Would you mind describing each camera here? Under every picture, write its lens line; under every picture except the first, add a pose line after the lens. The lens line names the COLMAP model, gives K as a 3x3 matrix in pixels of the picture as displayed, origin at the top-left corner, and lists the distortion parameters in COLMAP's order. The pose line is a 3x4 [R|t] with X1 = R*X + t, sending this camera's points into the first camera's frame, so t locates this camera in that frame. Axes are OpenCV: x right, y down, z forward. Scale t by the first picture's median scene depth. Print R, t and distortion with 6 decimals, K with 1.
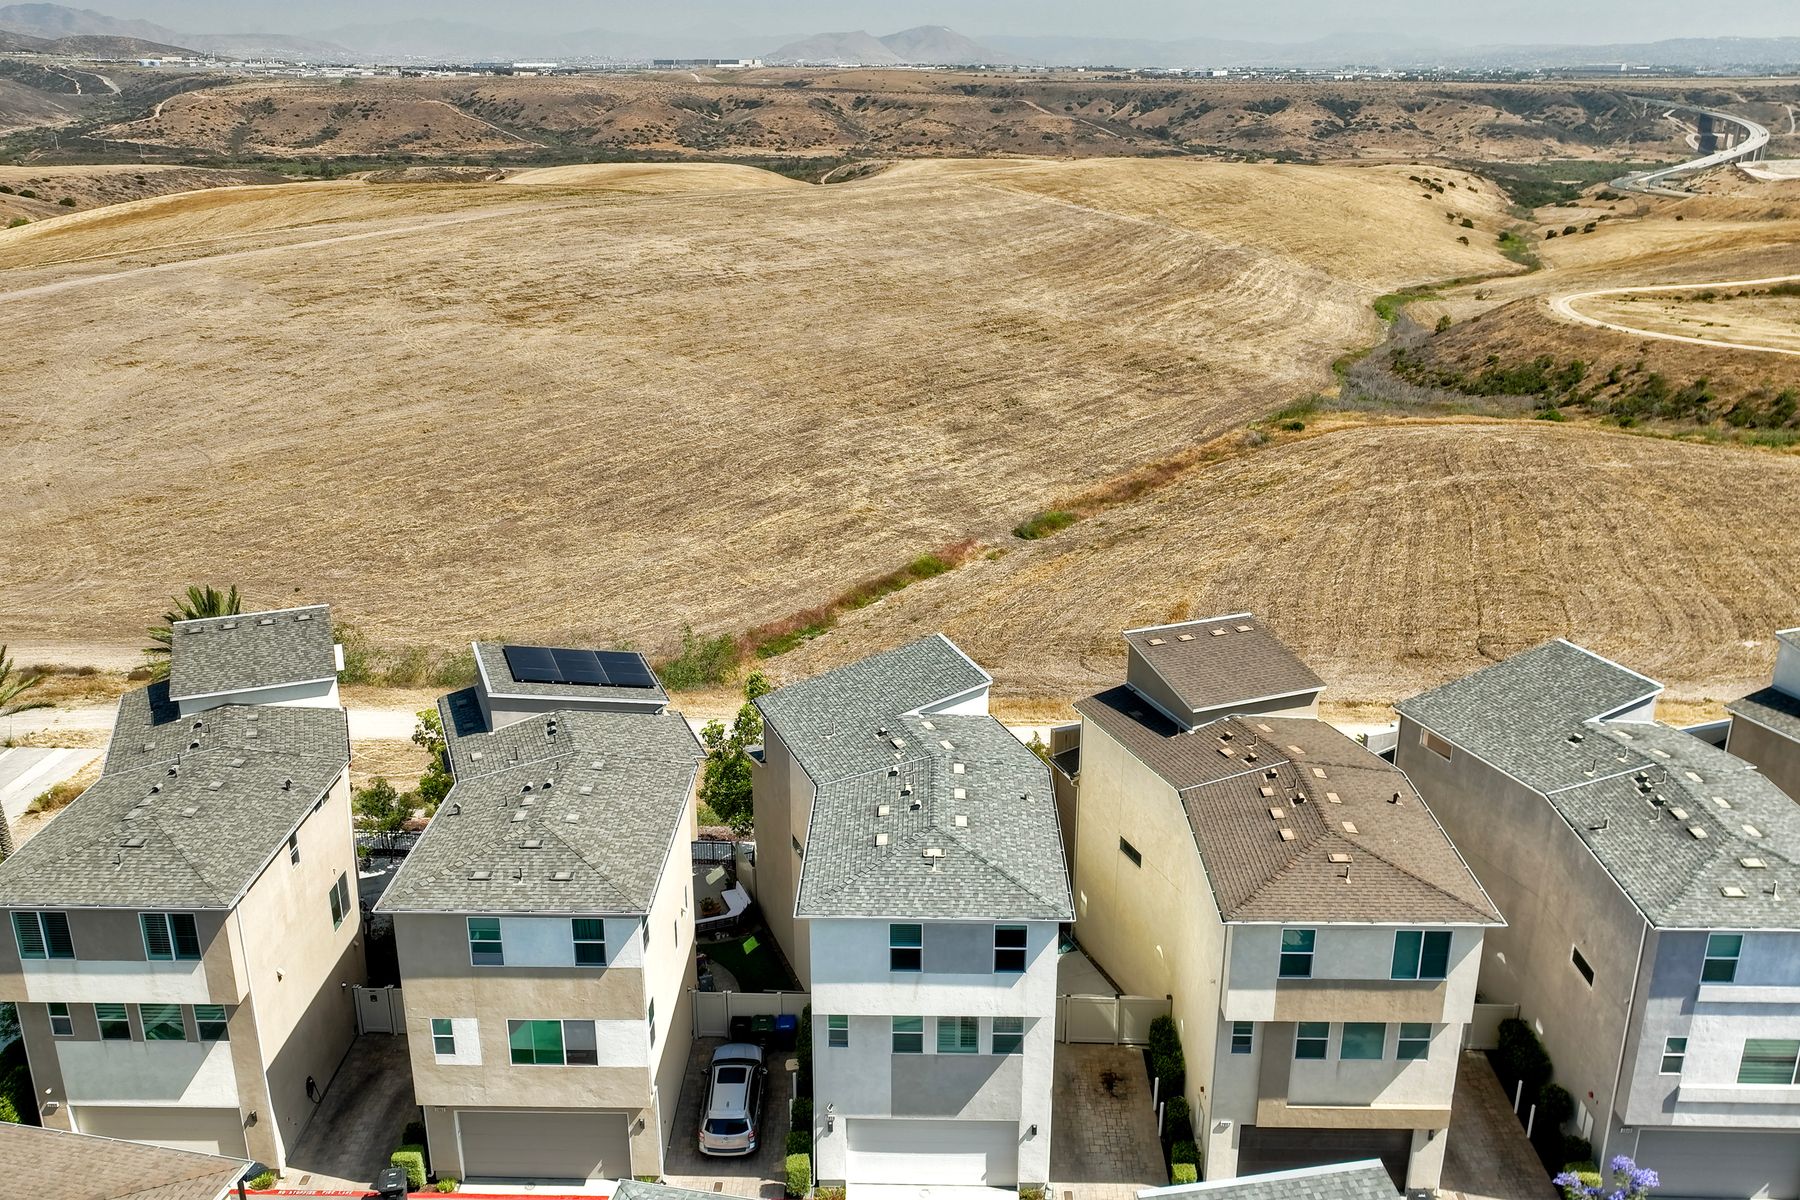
lens RADIAL K [[1494.5, 0, 892.0], [0, 1494.5, 591.7], [0, 0, 1]] dist [-0.003717, 0.013396]
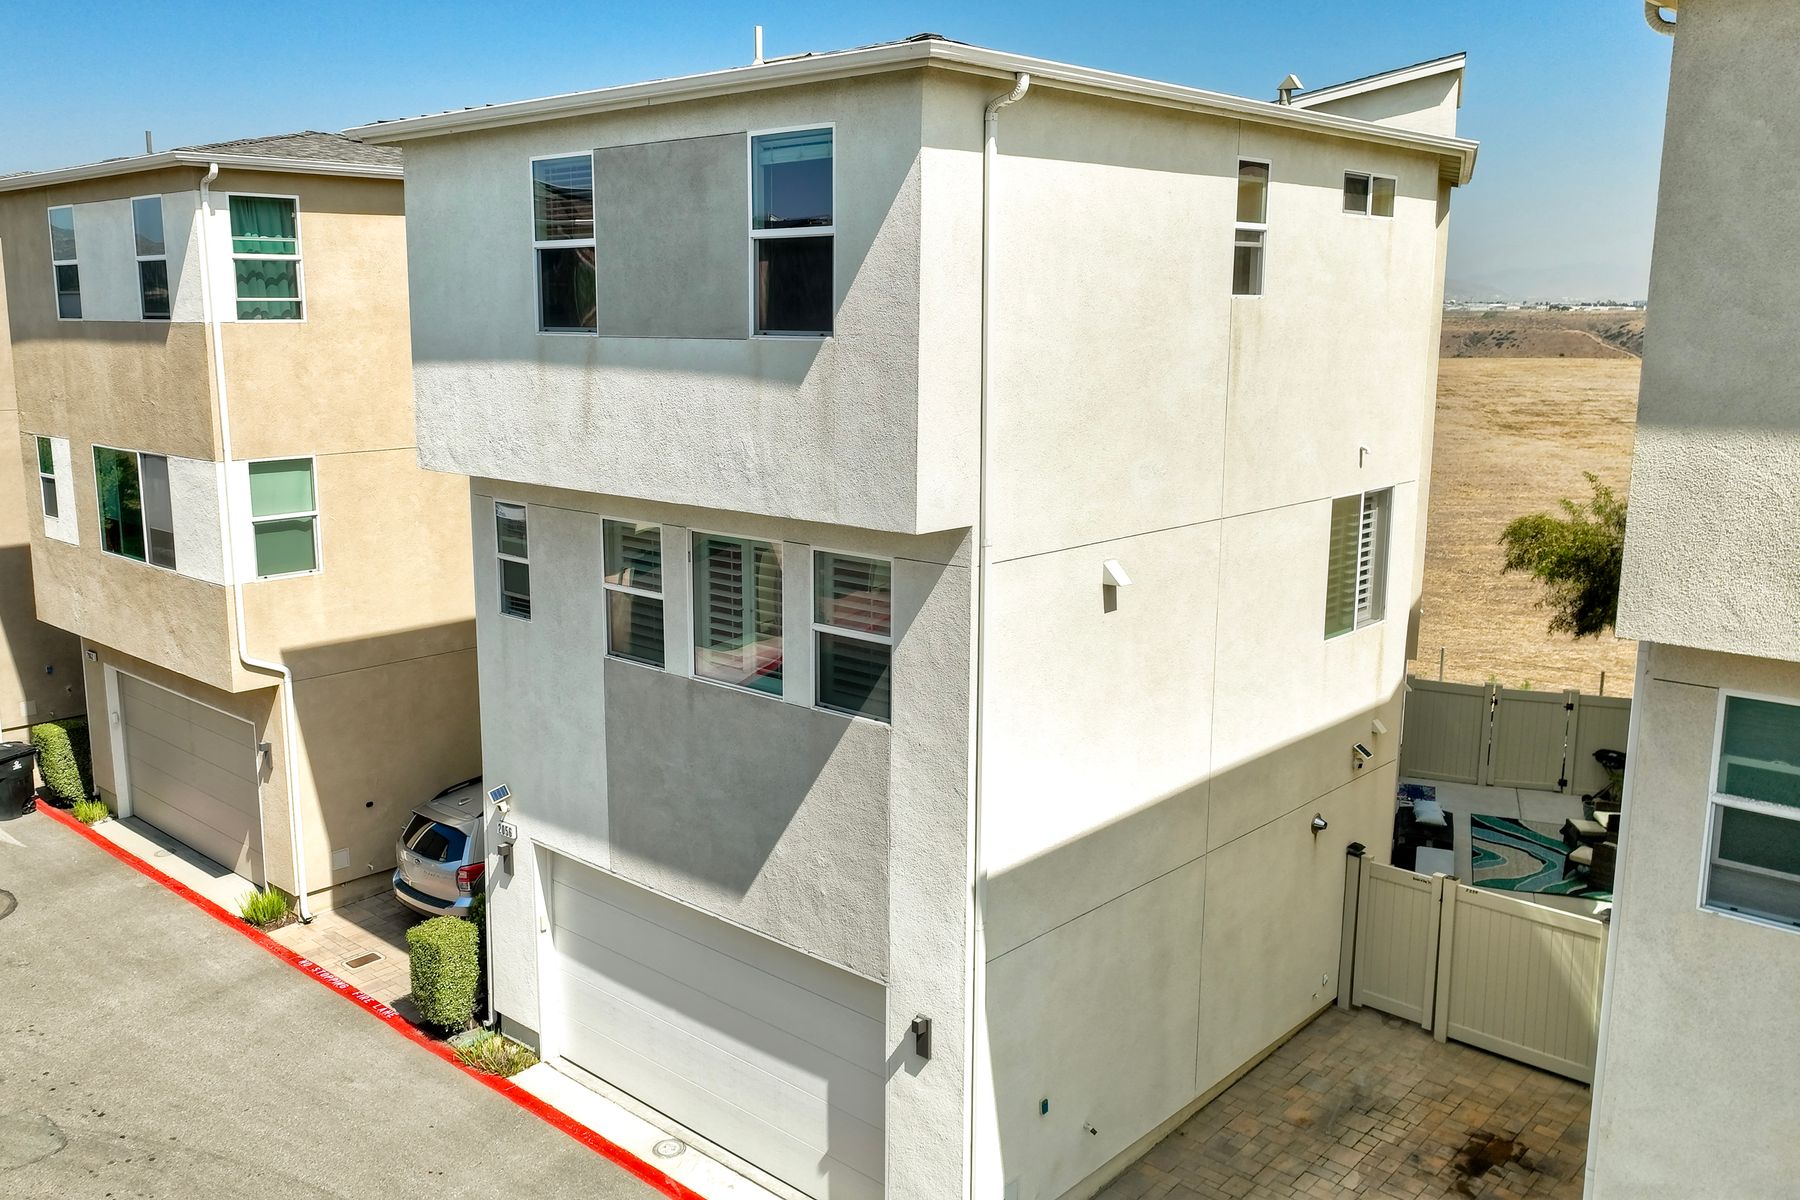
lens RADIAL K [[1505.2, 0, 850.6], [0, 1505.2, 596.6], [0, 0, 1]] dist [0.003939, 0.000180]
pose [[0.744238, 0.126826, -0.655763, 0.222123], [-0.222514, 0.972800, -0.064395, 0.255091], [0.629760, 0.193842, 0.752215, 0.645749]]
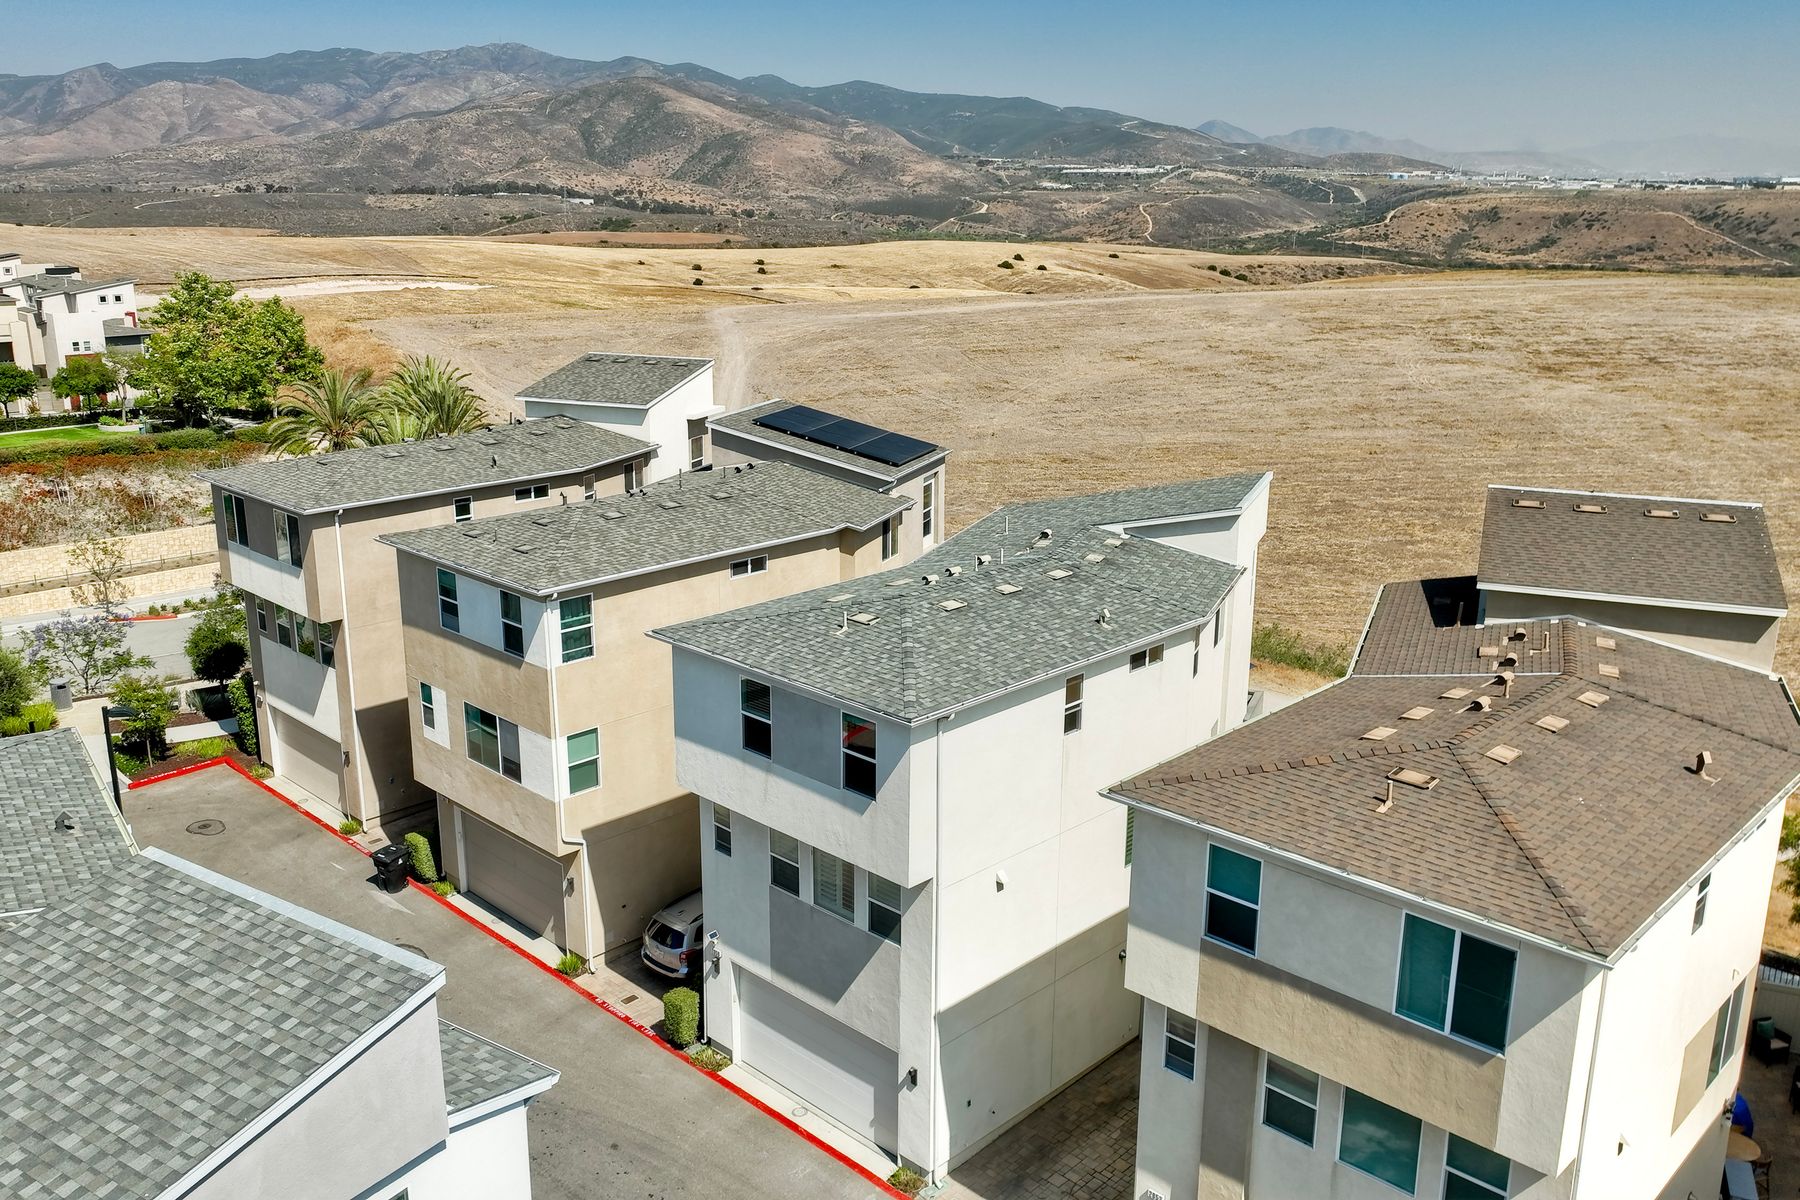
lens RADIAL K [[1500.9, 0, 900.0], [0, 1500.9, 600.0], [0, 0, 1]] dist [0.011885, -0.010491]
pose [[0.731412, 0.188725, -0.655301, 0.410848], [-0.232255, 0.972432, 0.020827, 0.122599], [0.641166, 0.136964, 0.755081, 0.398255]]
